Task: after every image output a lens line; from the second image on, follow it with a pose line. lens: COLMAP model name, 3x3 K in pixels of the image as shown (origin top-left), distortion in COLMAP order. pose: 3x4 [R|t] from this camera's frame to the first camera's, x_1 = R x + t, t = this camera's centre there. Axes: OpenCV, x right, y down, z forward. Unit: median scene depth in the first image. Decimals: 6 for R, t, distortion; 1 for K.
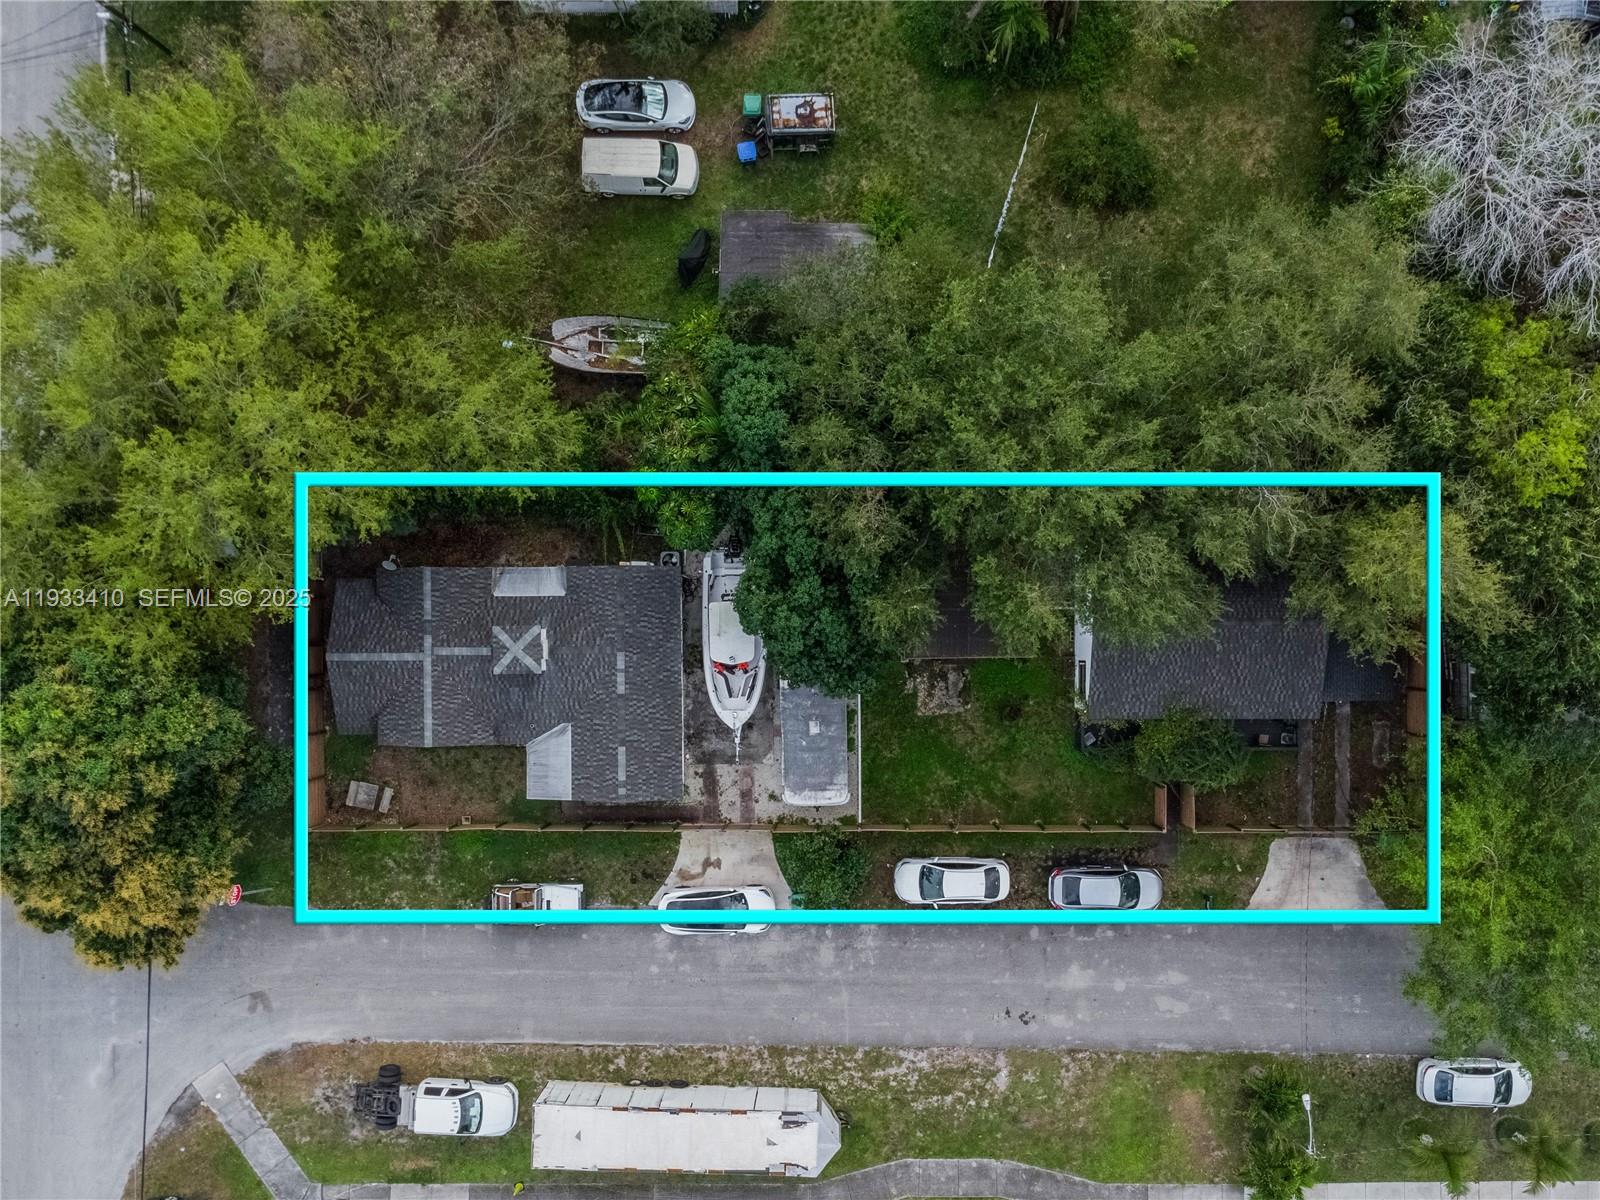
lens RADIAL K [[1275.6, 0, 841.8], [0, 1275.6, 601.1], [0, 0, 1]] dist [-0.006394, 0.036365]
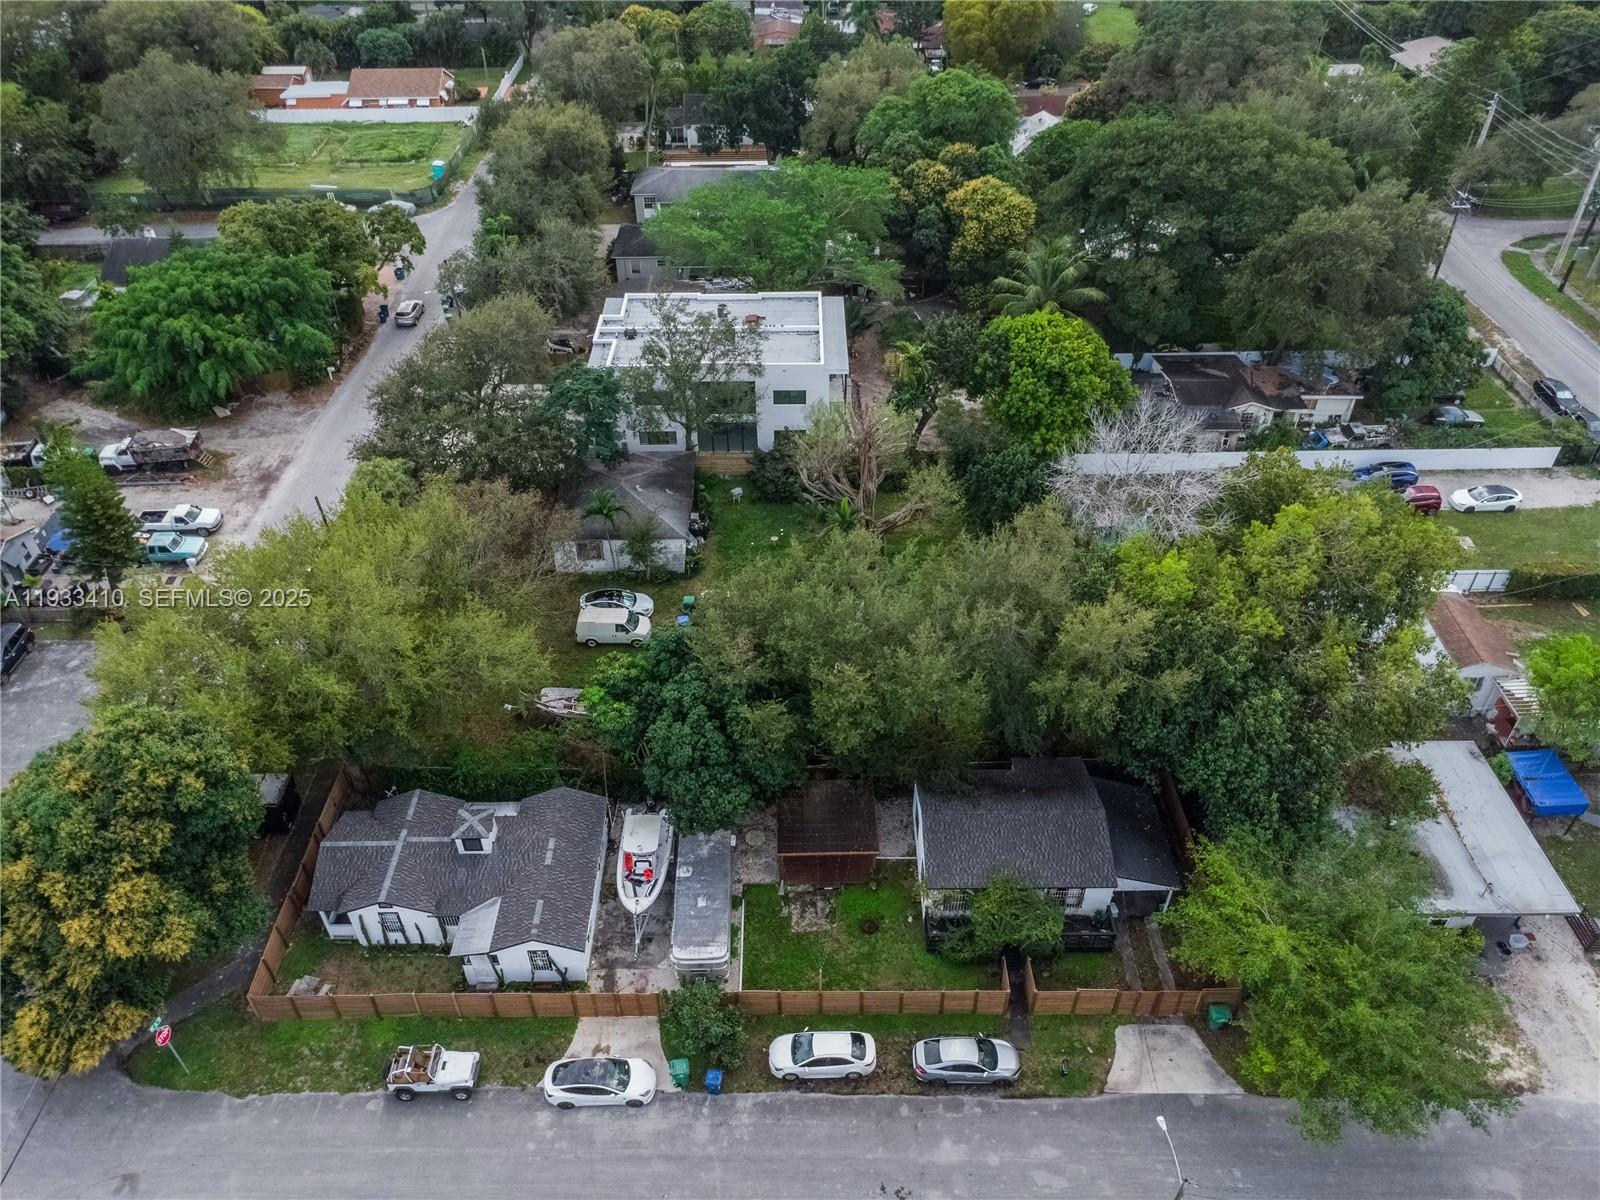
lens RADIAL K [[1171.5, 0, 800.0], [0, 1171.5, 600.0], [0, 0, 1]] dist [0.007354, -0.000560]
pose [[0.999881, -0.013403, -0.007669, 0.079662], [0.002233, 0.616915, -0.787026, 0.756137], [0.015280, 0.786915, 0.616872, 0.087310]]
